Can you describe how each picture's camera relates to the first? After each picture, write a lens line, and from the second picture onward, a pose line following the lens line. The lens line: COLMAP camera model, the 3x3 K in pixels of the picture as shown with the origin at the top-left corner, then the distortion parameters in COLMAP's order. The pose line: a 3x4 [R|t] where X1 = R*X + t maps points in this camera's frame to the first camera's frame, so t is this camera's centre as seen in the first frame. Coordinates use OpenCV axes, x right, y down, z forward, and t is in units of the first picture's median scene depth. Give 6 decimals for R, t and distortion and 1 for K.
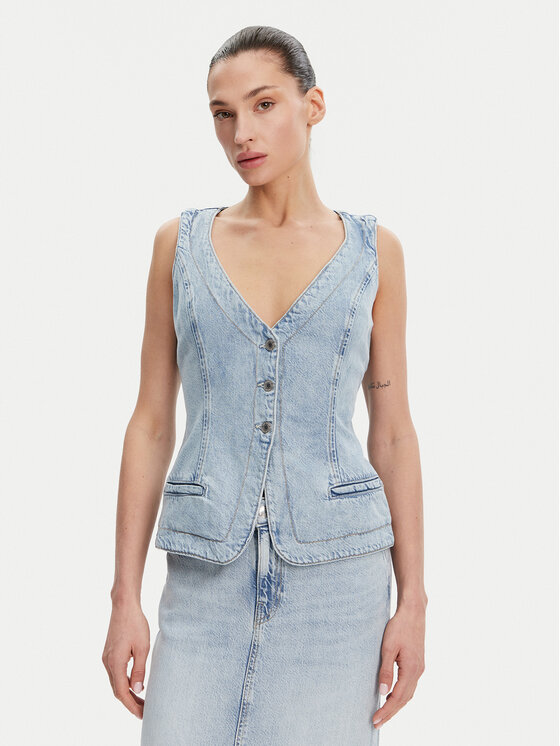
lens RADIAL K [[1301.9, 0, 280.0], [0, 1301.9, 373.0], [0, 0, 1]] dist [0.055308, 0.065304]
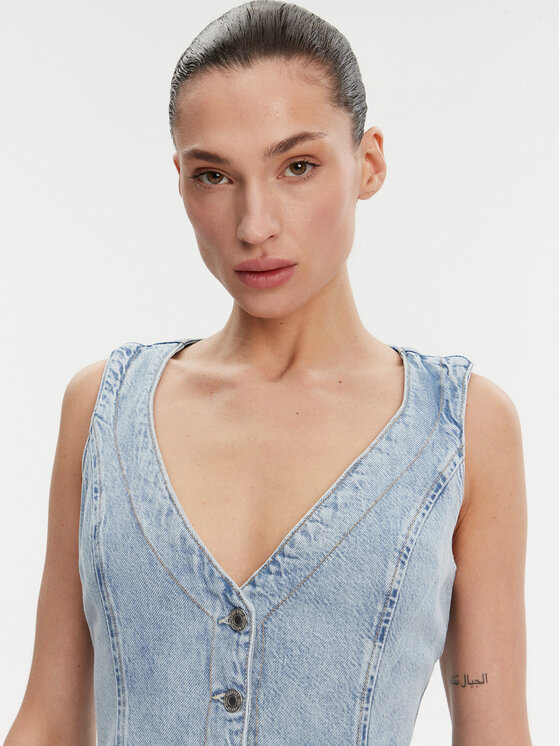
lens RADIAL K [[1671.2, 0, 280.0], [0, 1671.2, 373.0], [0, 0, 1]] dist [-0.156866, -0.212076]
pose [[0.995435, 0.006705, -0.095205, 0.068176], [-0.014526, 0.996552, -0.081695, -0.062916], [0.094329, 0.082705, 0.992100, 0.341239]]
